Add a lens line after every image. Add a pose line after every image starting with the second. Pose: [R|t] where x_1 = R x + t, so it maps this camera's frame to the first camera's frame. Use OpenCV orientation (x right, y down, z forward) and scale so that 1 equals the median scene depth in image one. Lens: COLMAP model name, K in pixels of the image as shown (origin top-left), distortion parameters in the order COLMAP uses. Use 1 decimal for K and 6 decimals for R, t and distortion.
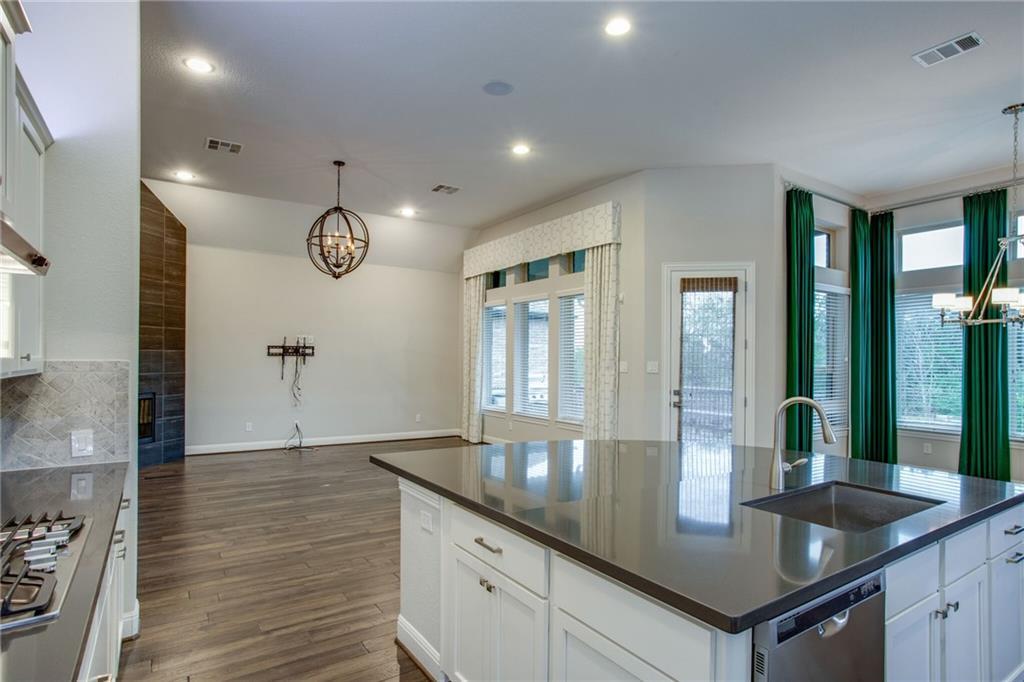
lens RADIAL K [[543.4, 0, 509.6], [0, 543.4, 362.2], [0, 0, 1]] dist [-0.032787, 0.000451]
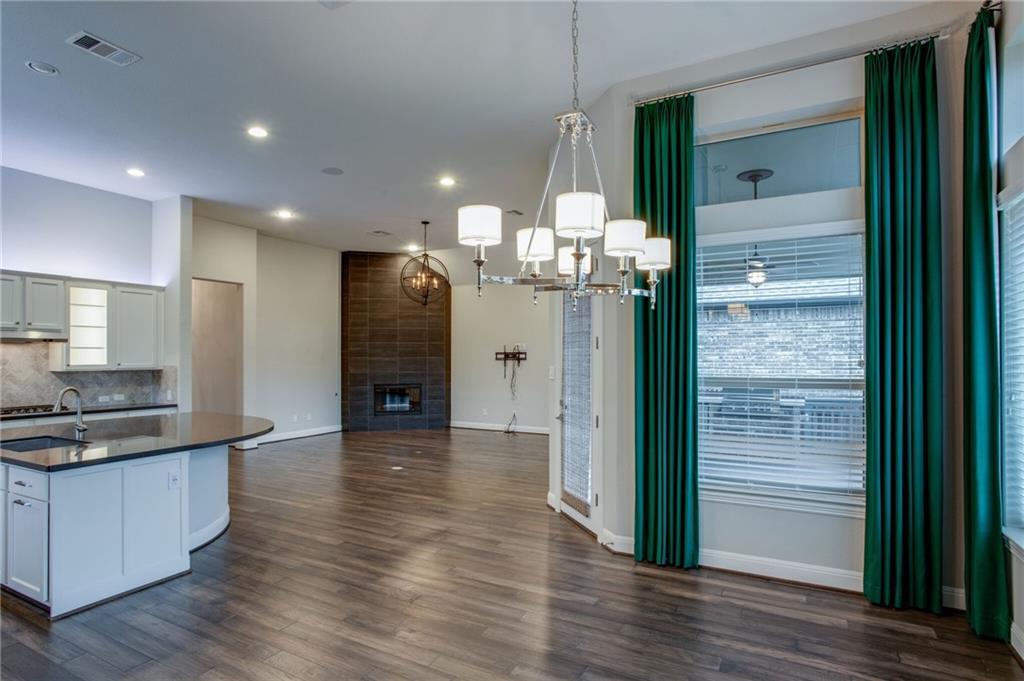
lens RADIAL K [[539.6, 0, 503.2], [0, 539.6, 350.9], [0, 0, 1]] dist [-0.061706, 0.040428]
pose [[0.461333, -0.020260, -0.886996, 0.859680], [-0.000789, 0.999729, -0.023245, -0.004047], [0.887227, 0.011423, 0.461192, 0.463468]]
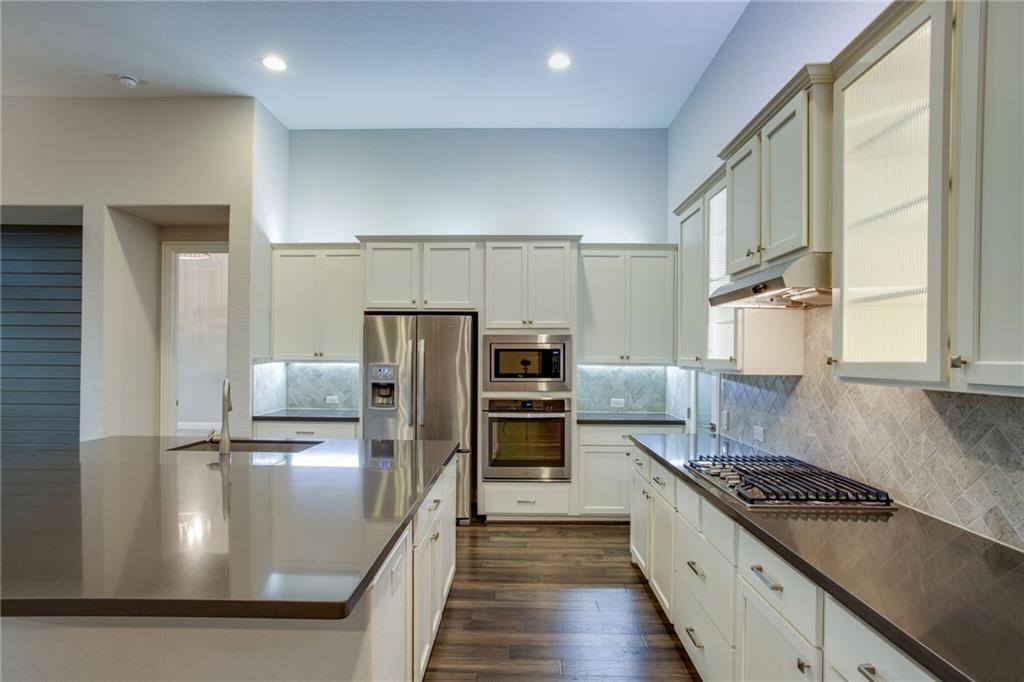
lens RADIAL K [[555.5, 0, 509.3], [0, 555.5, 351.3], [0, 0, 1]] dist [-0.001837, 0.000542]
pose [[-0.820336, -0.011320, 0.571769, -0.243534], [-0.012423, 0.999921, 0.001974, -0.003749], [-0.571746, -0.005484, -0.820412, 0.535607]]
